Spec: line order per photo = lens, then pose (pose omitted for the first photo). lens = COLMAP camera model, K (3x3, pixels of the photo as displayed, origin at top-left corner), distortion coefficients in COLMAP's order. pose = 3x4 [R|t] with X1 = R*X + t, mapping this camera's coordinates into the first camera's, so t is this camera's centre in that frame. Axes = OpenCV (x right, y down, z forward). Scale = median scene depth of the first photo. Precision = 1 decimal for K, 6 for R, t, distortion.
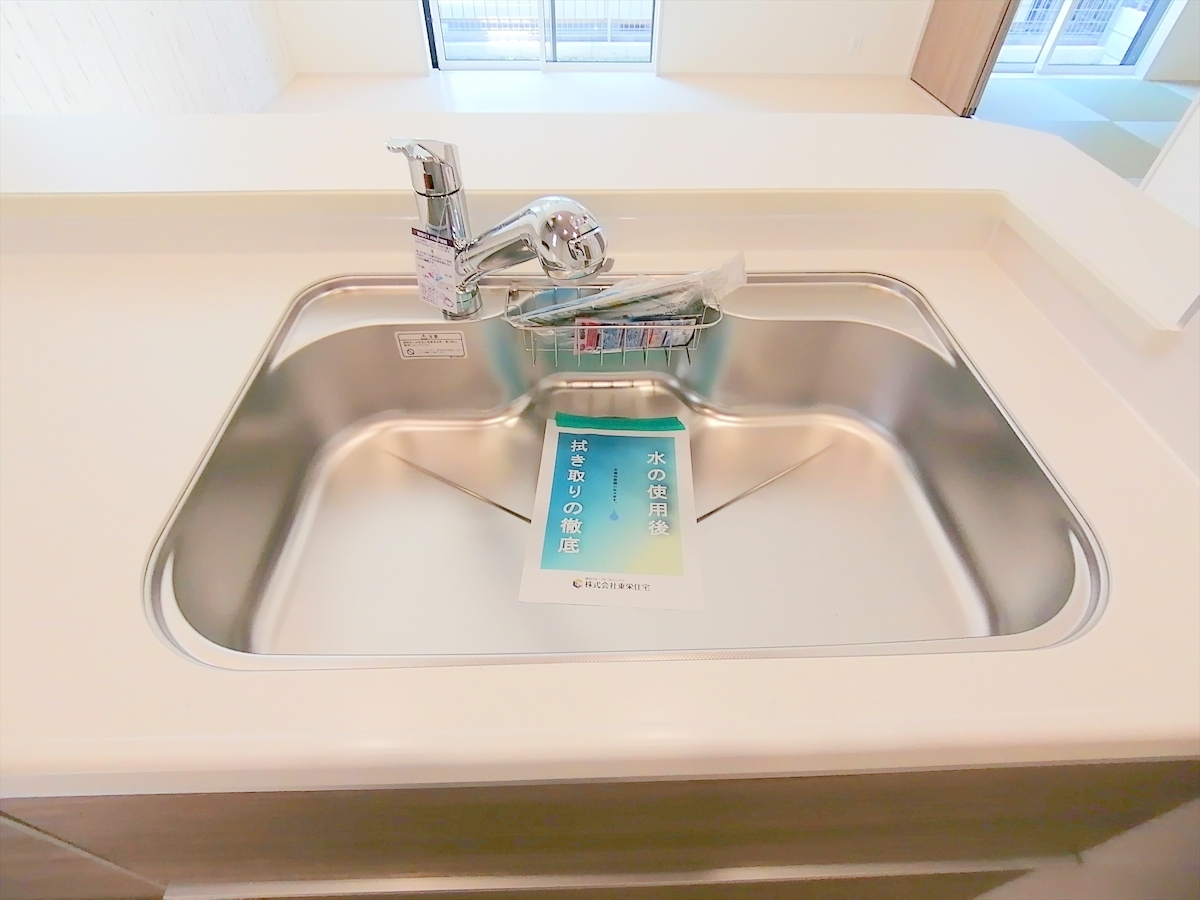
lens RADIAL K [[586.0, 0, 582.6], [0, 586.0, 448.4], [0, 0, 1]] dist [0.004285, -0.009626]
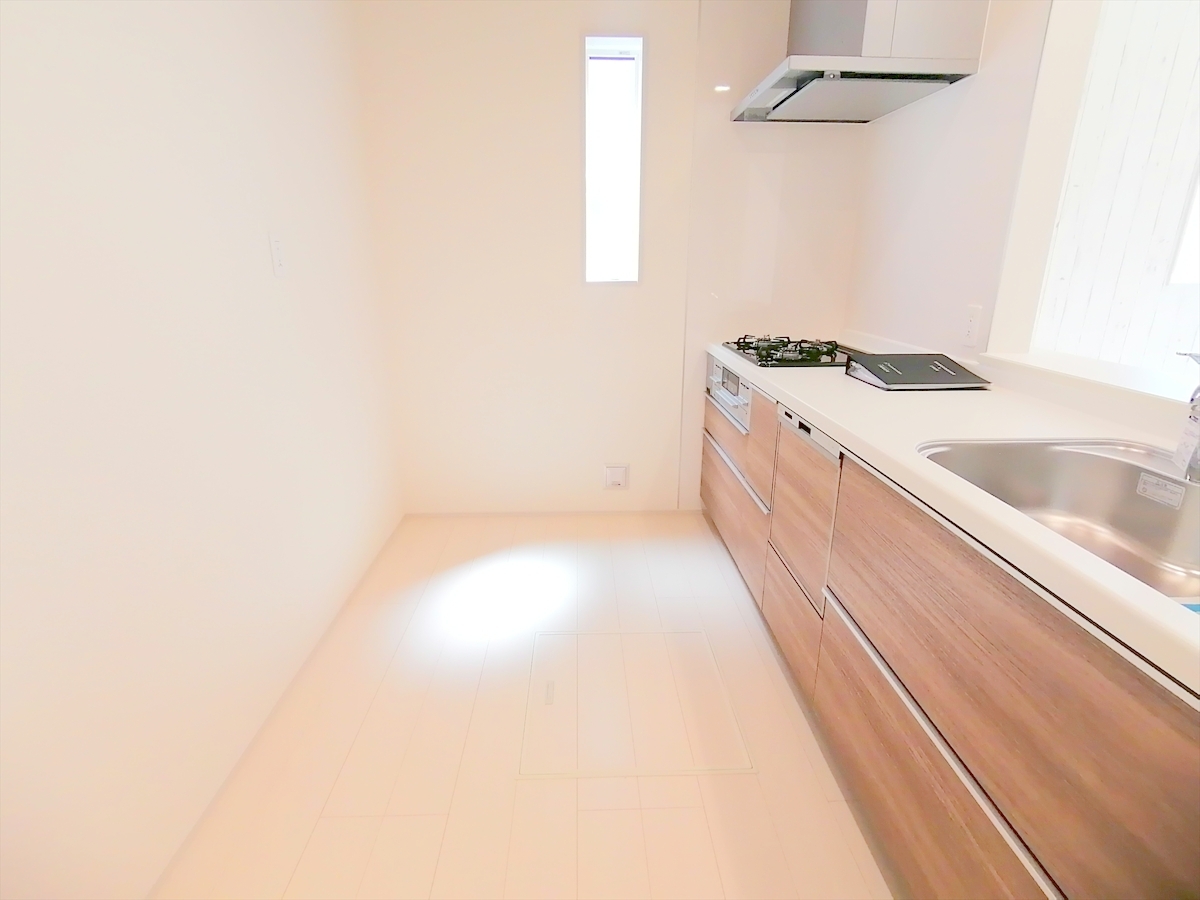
lens RADIAL K [[586.0, 0, 604.6], [0, 586.0, 451.2], [0, 0, 1]] dist [0.004285, -0.009626]
pose [[0.037721, 0.309888, -0.950024, 1.005487], [-0.730856, 0.656908, 0.185258, 0.483080], [0.681488, 0.687343, 0.251263, -0.365788]]
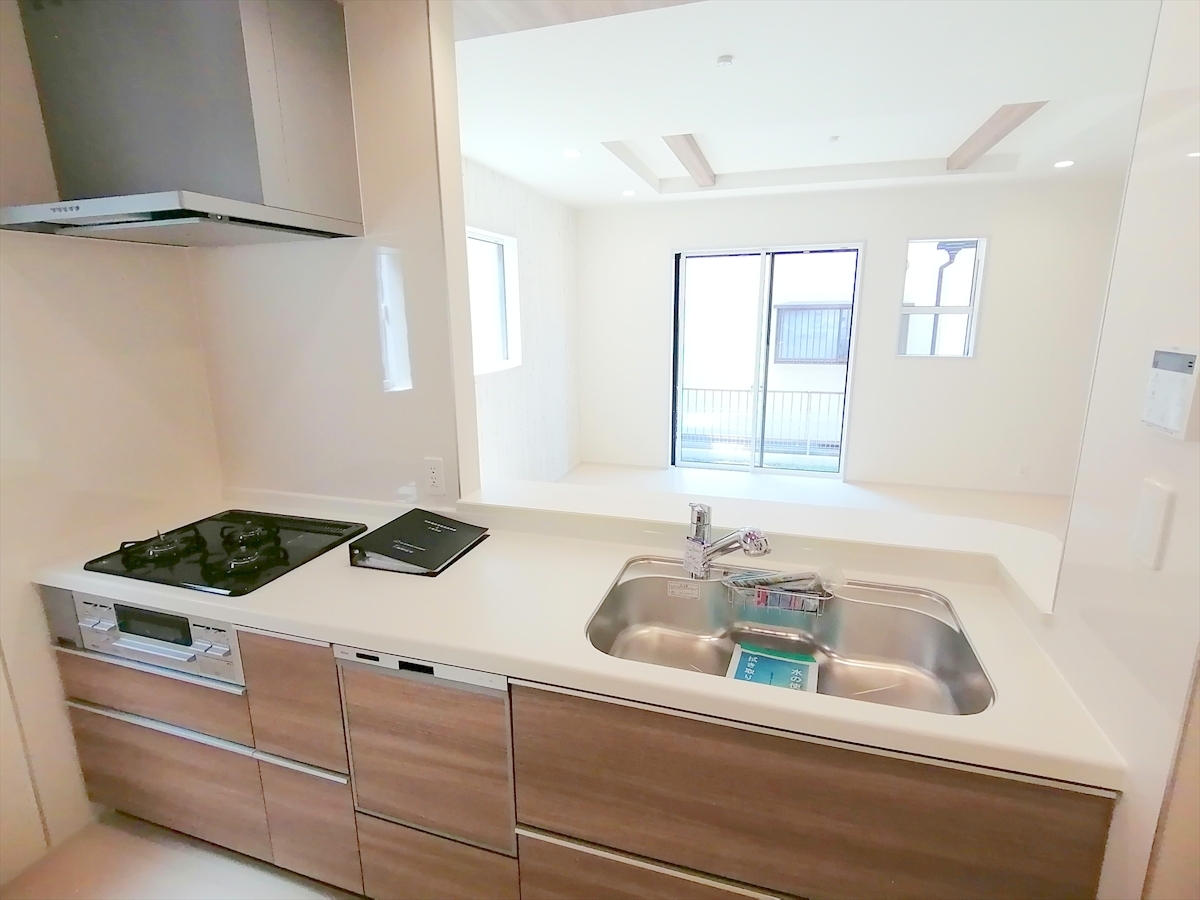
lens RADIAL K [[586.0, 0, 596.9], [0, 586.0, 454.2], [0, 0, 1]] dist [0.004285, -0.009626]
pose [[0.948323, 0.062046, -0.311180, 0.064391], [-0.224373, 0.824569, -0.519368, 0.543613], [0.224365, 0.562349, 0.795879, -0.945833]]
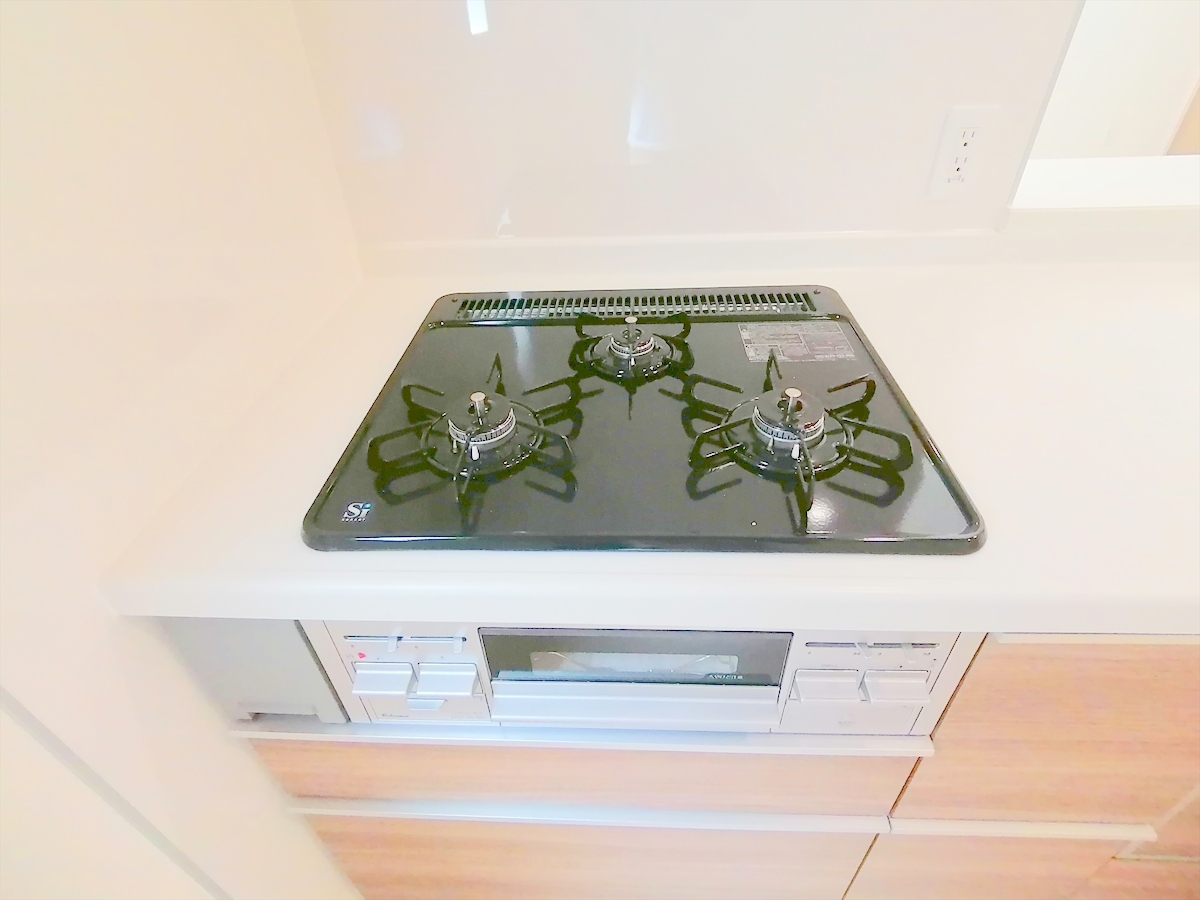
lens RADIAL K [[586.0, 0, 593.8], [0, 586.0, 439.9], [0, 0, 1]] dist [0.004285, -0.009626]
pose [[0.996854, 0.002963, -0.079202, -1.869827], [-0.016433, 0.985313, -0.169964, 0.206231], [0.077535, 0.170731, 0.982262, -0.107720]]
